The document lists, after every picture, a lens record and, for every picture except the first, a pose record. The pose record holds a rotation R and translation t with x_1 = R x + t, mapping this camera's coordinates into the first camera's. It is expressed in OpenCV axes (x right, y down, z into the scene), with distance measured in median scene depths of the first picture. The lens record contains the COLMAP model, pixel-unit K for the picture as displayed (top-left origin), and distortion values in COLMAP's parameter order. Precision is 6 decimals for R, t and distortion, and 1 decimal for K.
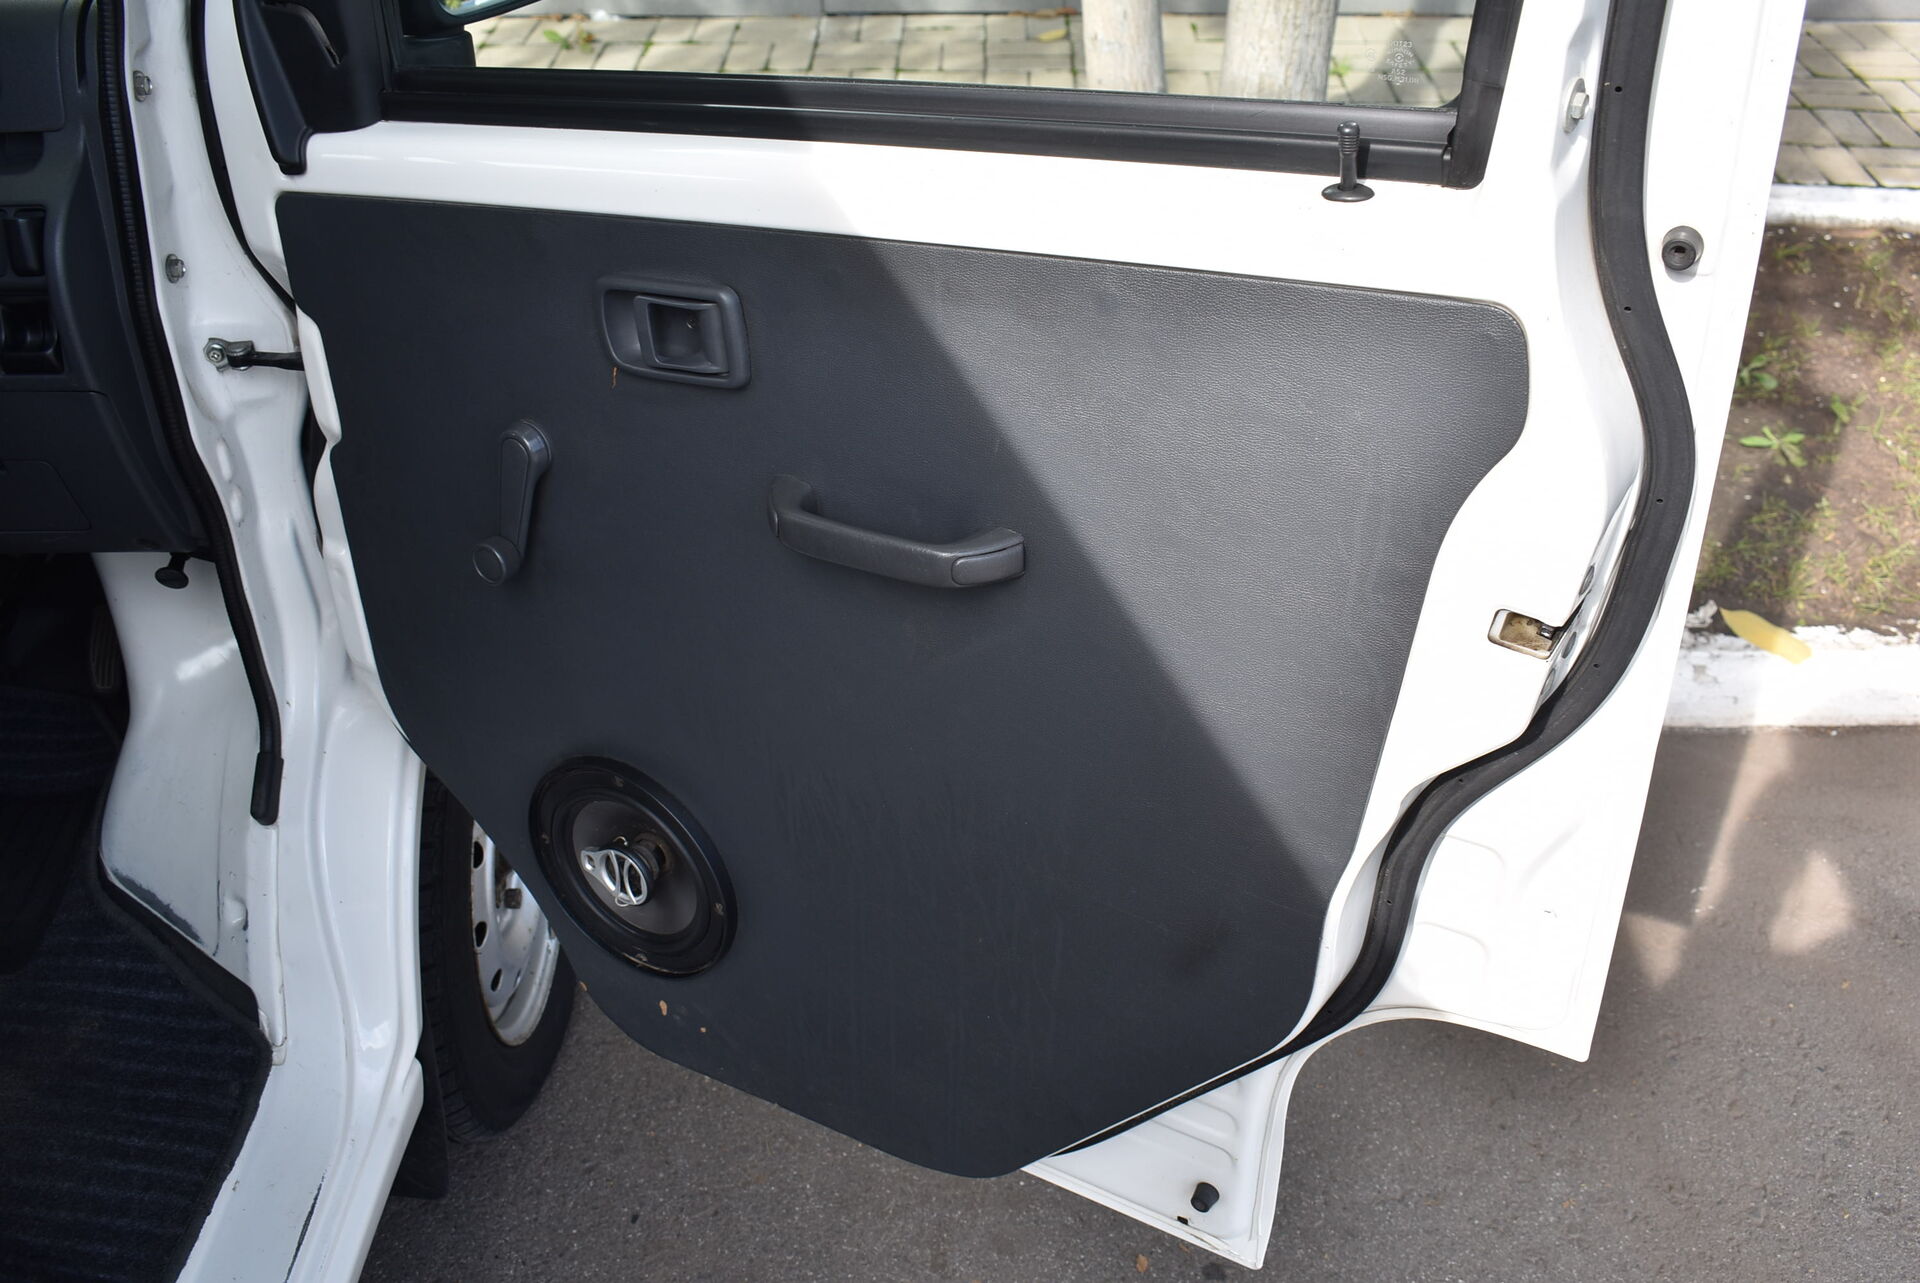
lens RADIAL K [[1665.9, 0, 960.0], [0, 1665.9, 641.5], [0, 0, 1]] dist [-0.104784, -0.000366]
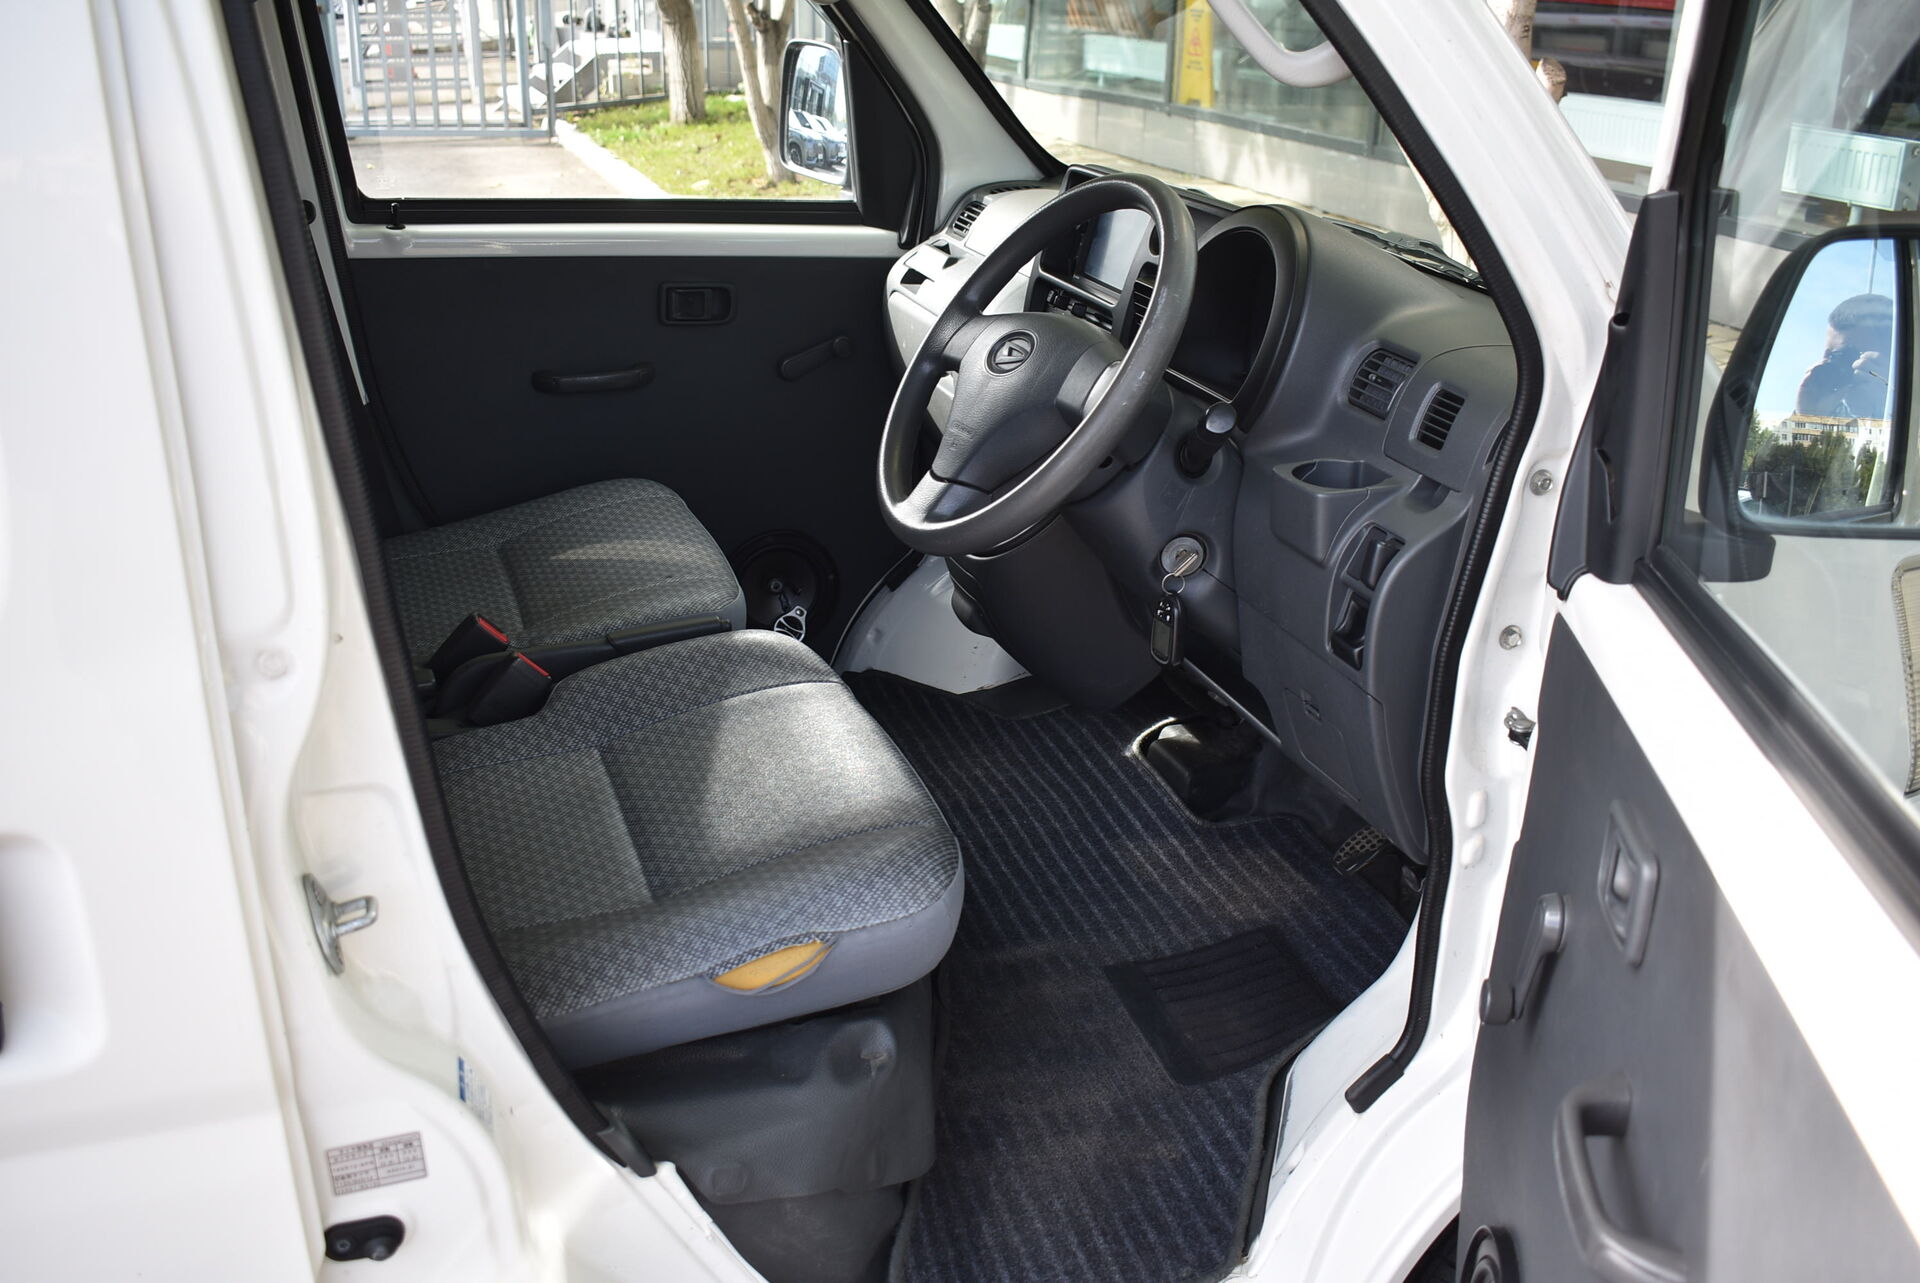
lens RADIAL K [[1665.9, 0, 960.0], [0, 1665.9, 641.5], [0, 0, 1]] dist [-0.104784, -0.000366]
pose [[0.346761, 0.360292, -0.865994, 0.345743], [-0.530559, 0.836721, 0.135667, -0.171585], [0.773475, 0.412417, 0.481298, 0.152100]]
